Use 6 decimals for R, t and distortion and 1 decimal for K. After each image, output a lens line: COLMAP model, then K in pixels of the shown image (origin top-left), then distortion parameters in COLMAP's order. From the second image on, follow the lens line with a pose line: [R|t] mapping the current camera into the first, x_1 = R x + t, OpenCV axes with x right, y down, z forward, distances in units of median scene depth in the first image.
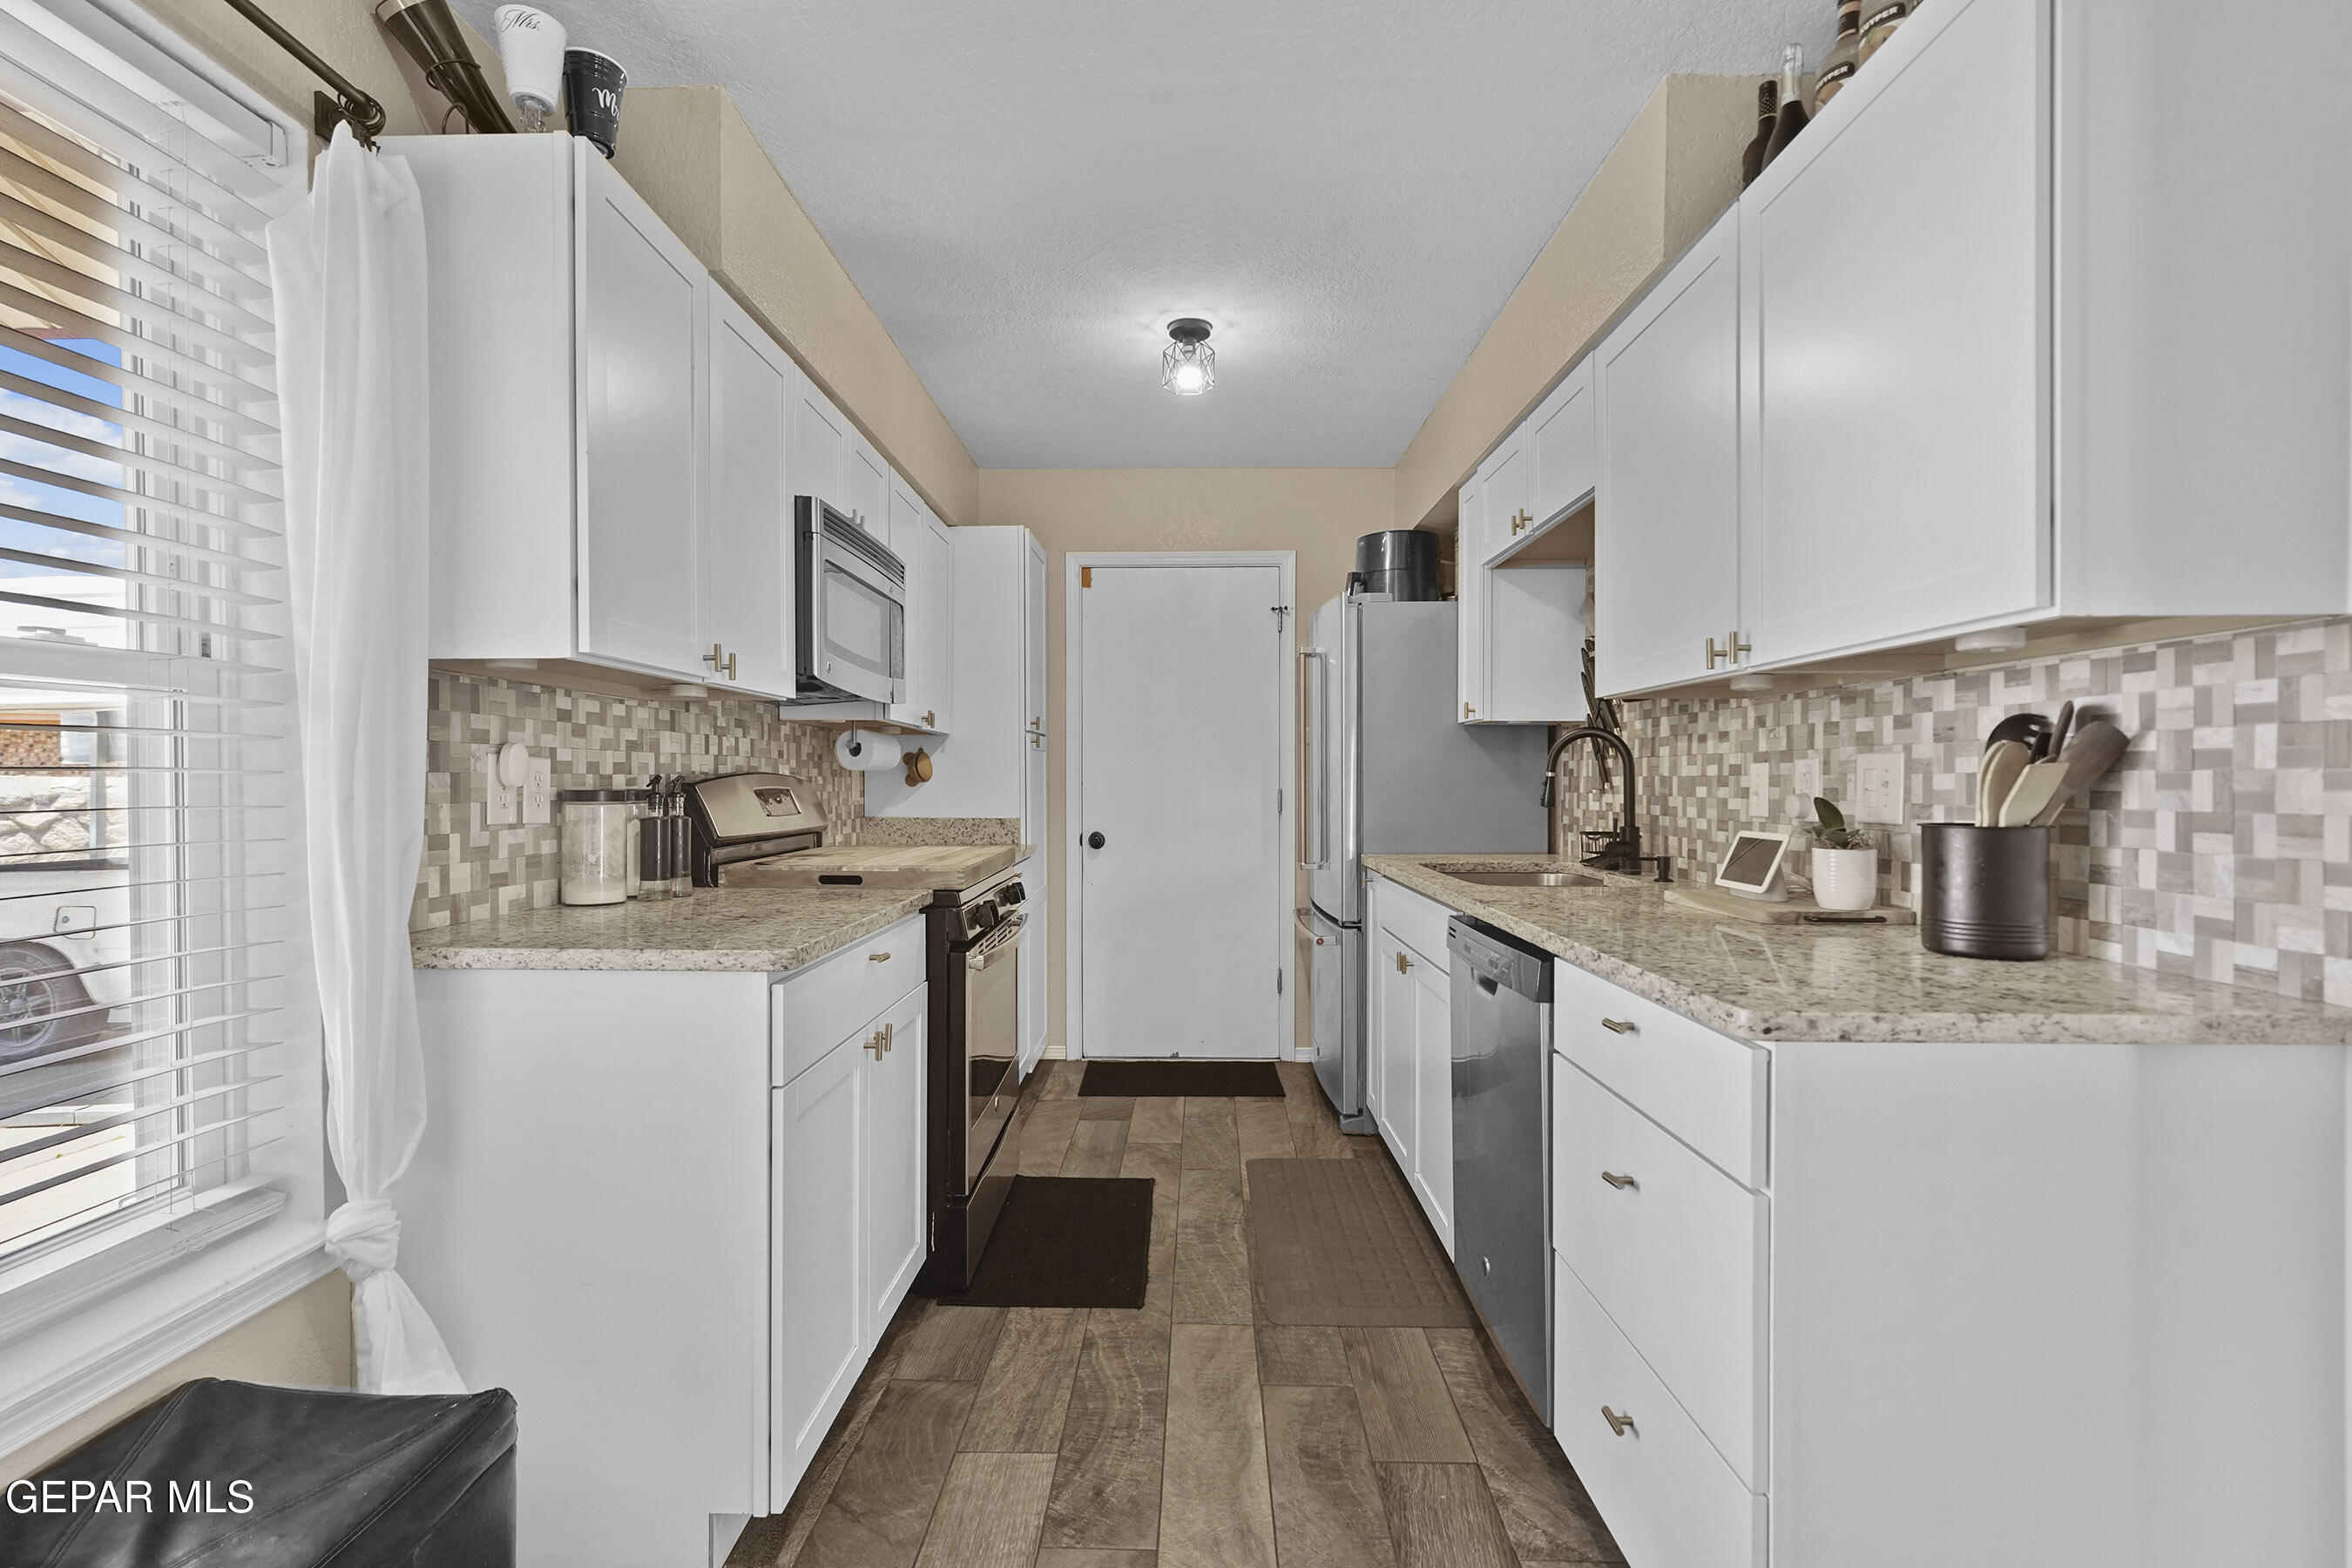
lens RADIAL K [[1080.5, 0, 1170.4], [0, 1080.5, 785.6], [0, 0, 1]] dist [-0.002619, -0.002096]
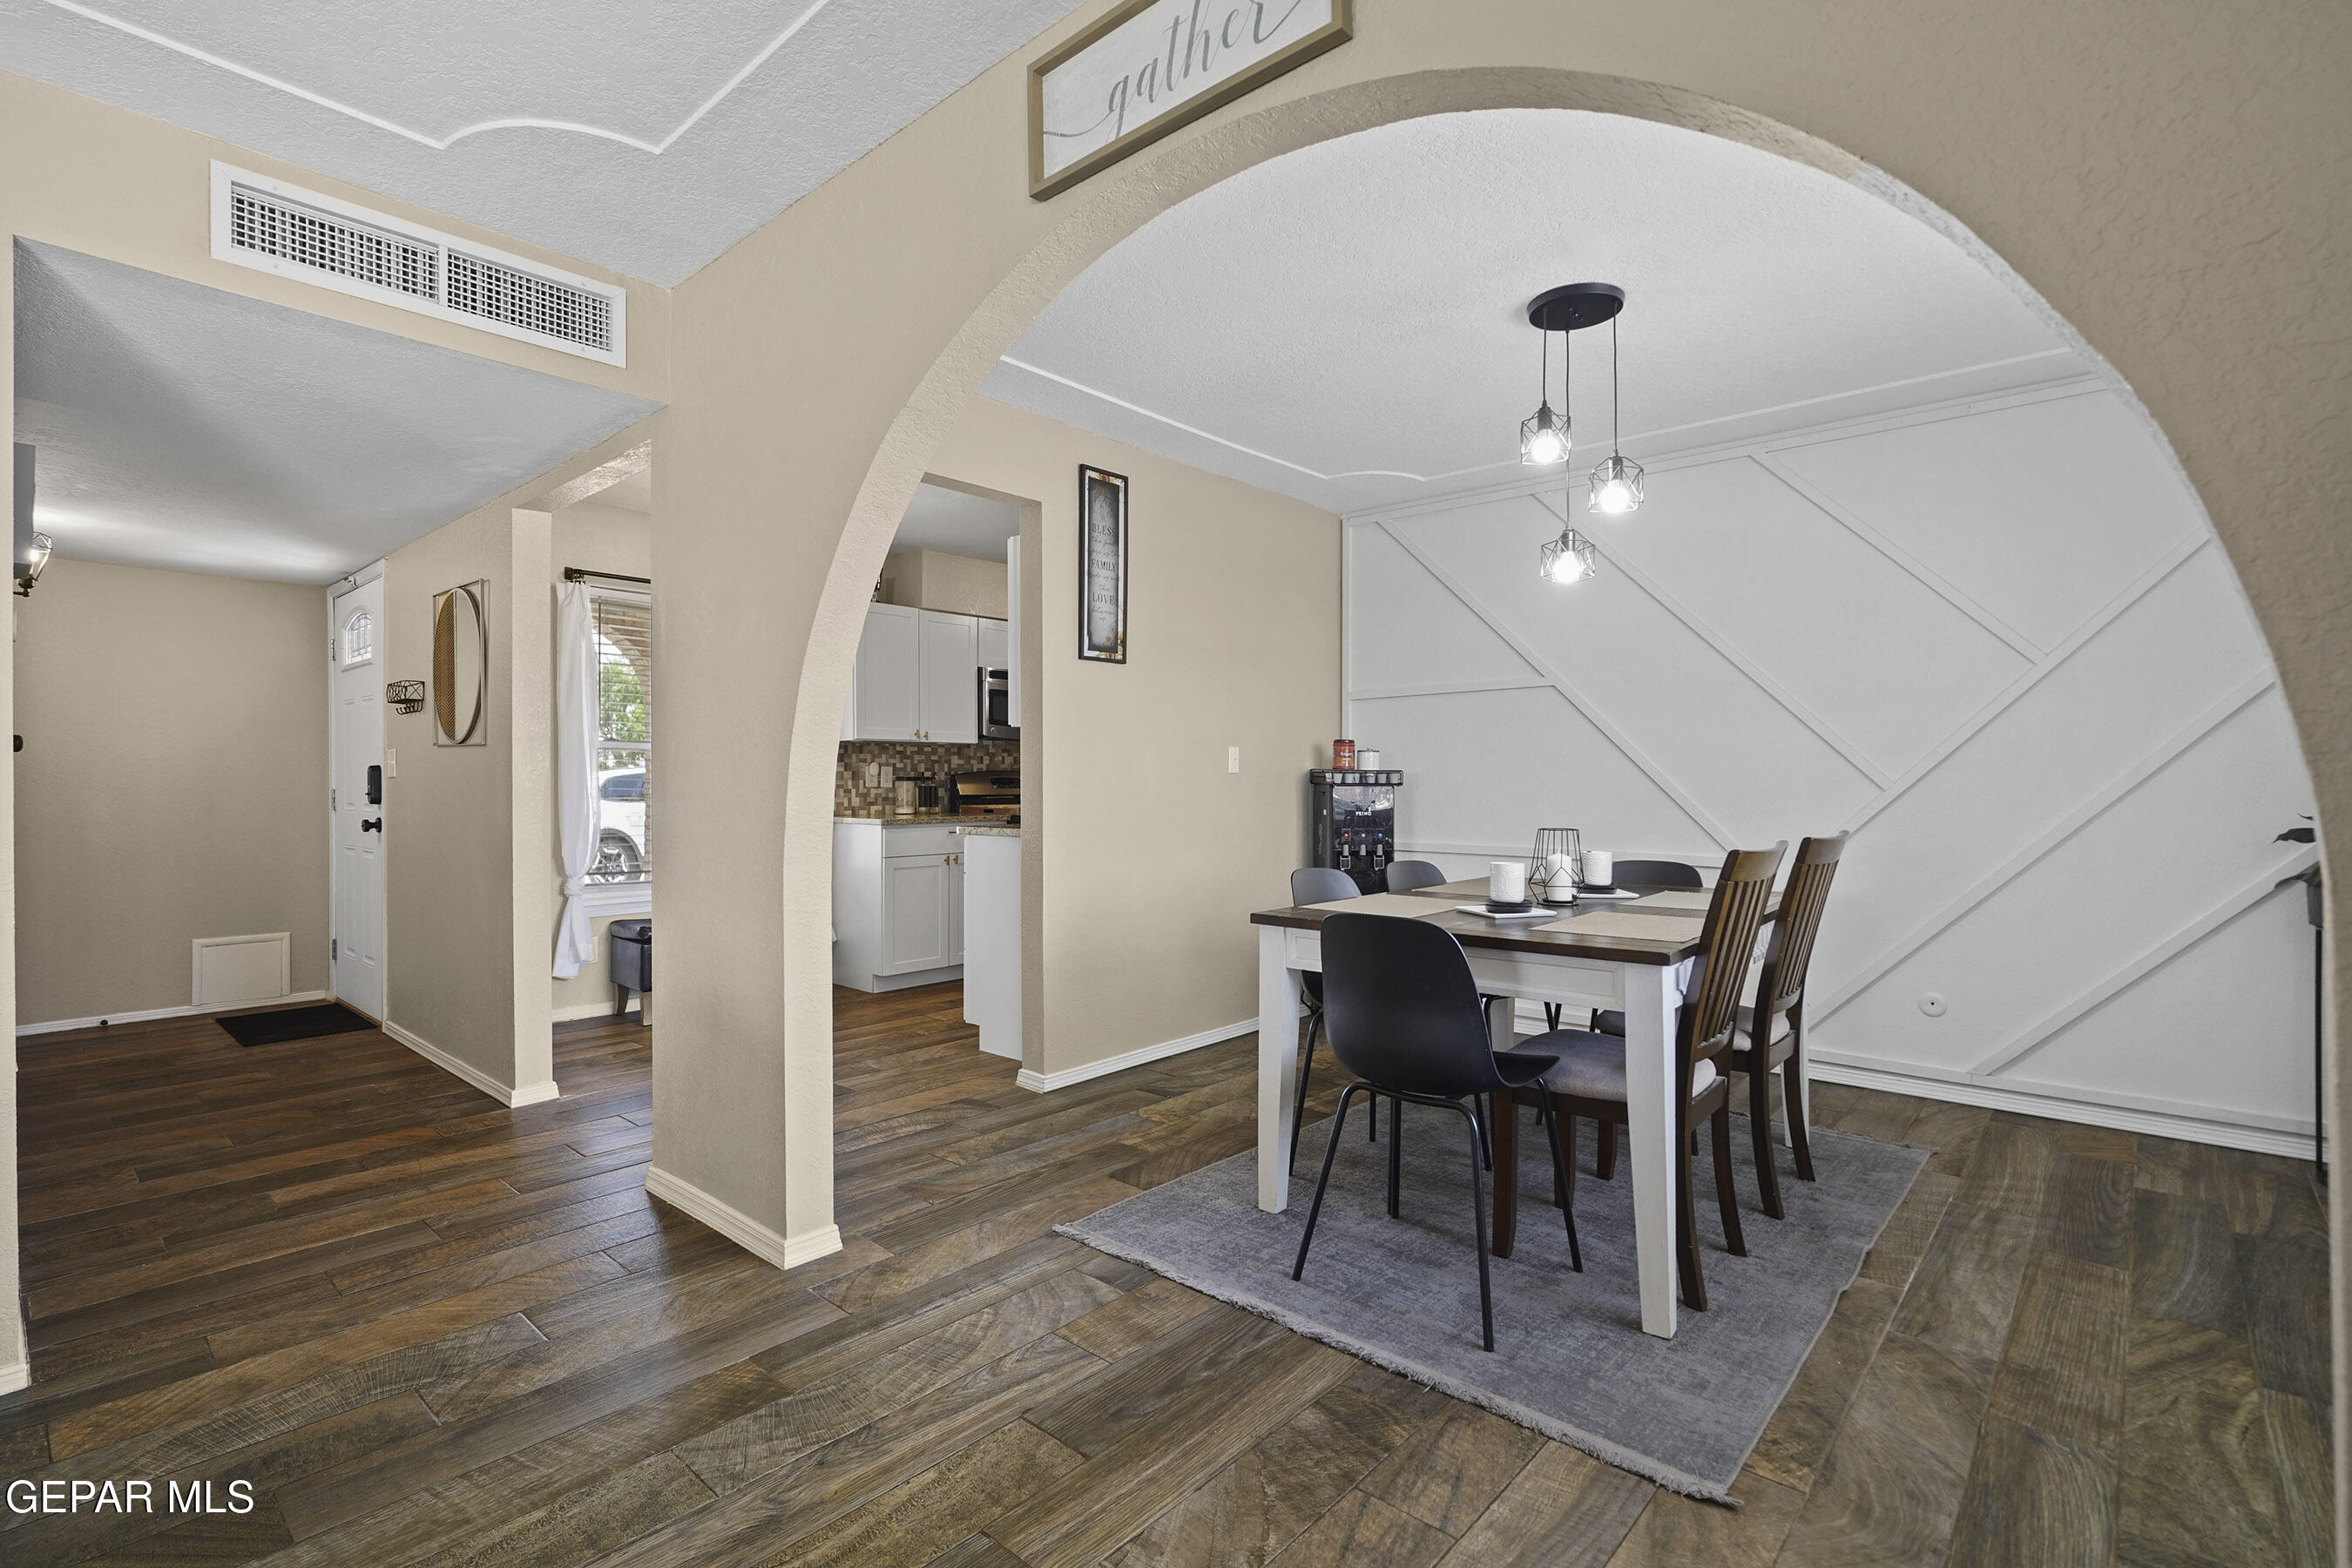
lens RADIAL K [[1080.5, 0, 1161.6], [0, 1080.5, 778.7], [0, 0, 1]] dist [-0.002619, -0.002096]
pose [[0.761394, -0.000565, -0.648289, 2.058454], [-0.002866, 0.999987, -0.004237, 0.020717], [0.648283, 0.005084, 0.761383, -0.885018]]
